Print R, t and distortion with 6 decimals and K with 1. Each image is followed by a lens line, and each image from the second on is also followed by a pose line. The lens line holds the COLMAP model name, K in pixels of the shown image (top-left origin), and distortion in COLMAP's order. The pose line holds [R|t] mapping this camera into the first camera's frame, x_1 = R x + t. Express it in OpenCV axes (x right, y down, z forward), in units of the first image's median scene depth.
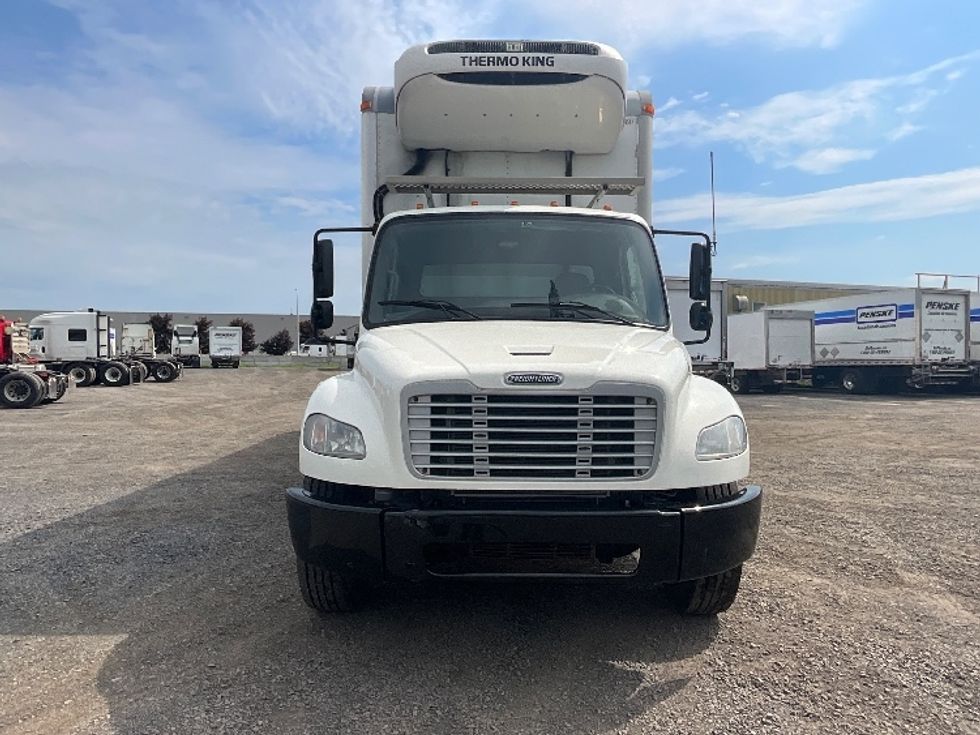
lens RADIAL K [[646.6, 0, 480.3], [0, 646.6, 368.0], [0, 0, 1]] dist [-0.006418, -0.001195]
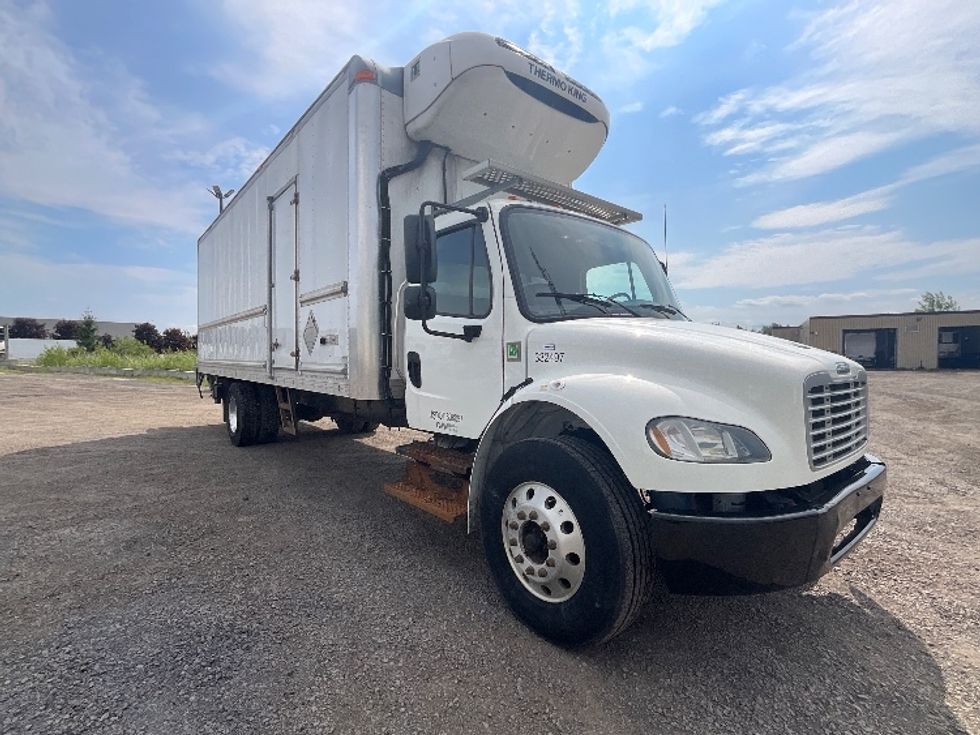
lens RADIAL K [[467.3, 0, 471.2], [0, 467.3, 370.9], [0, 0, 1]] dist [-0.014351, -0.000186]
pose [[0.782131, -0.027516, 0.622507, -0.575153], [0.017509, 0.999601, 0.022186, -0.005638], [-0.622868, -0.006452, 0.782300, 0.473906]]
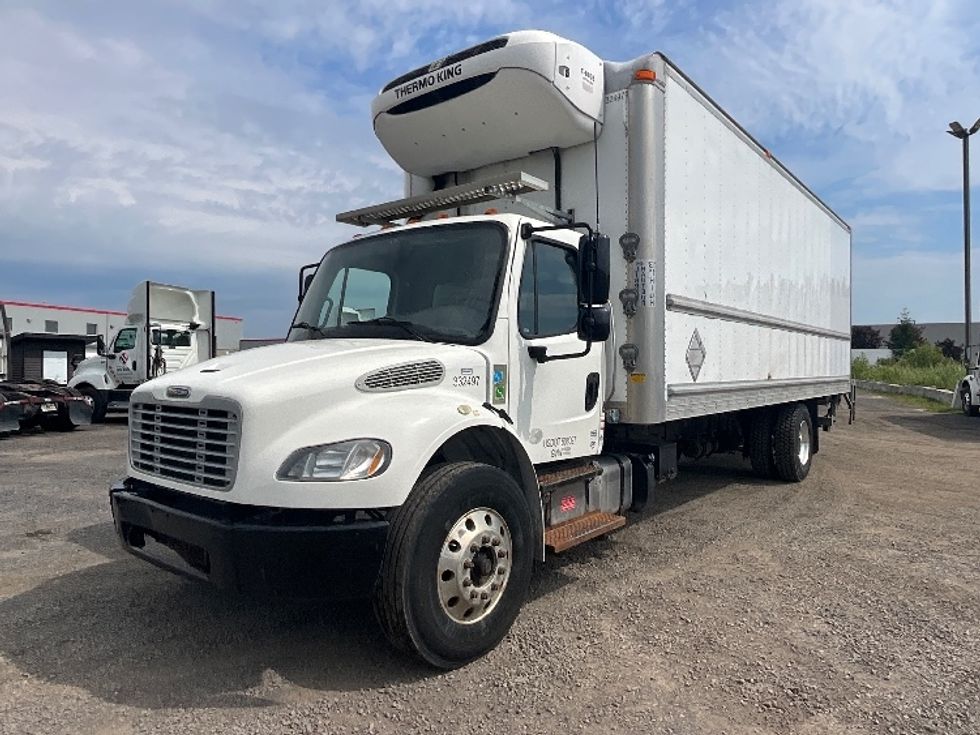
lens RADIAL K [[646.6, 0, 480.3], [0, 646.6, 368.0], [0, 0, 1]] dist [-0.006418, -0.001195]
pose [[0.772976, -0.003260, -0.634427, 0.755303], [-0.009529, 0.999814, -0.016747, -0.008020], [0.634364, 0.018991, 0.772801, 0.274937]]
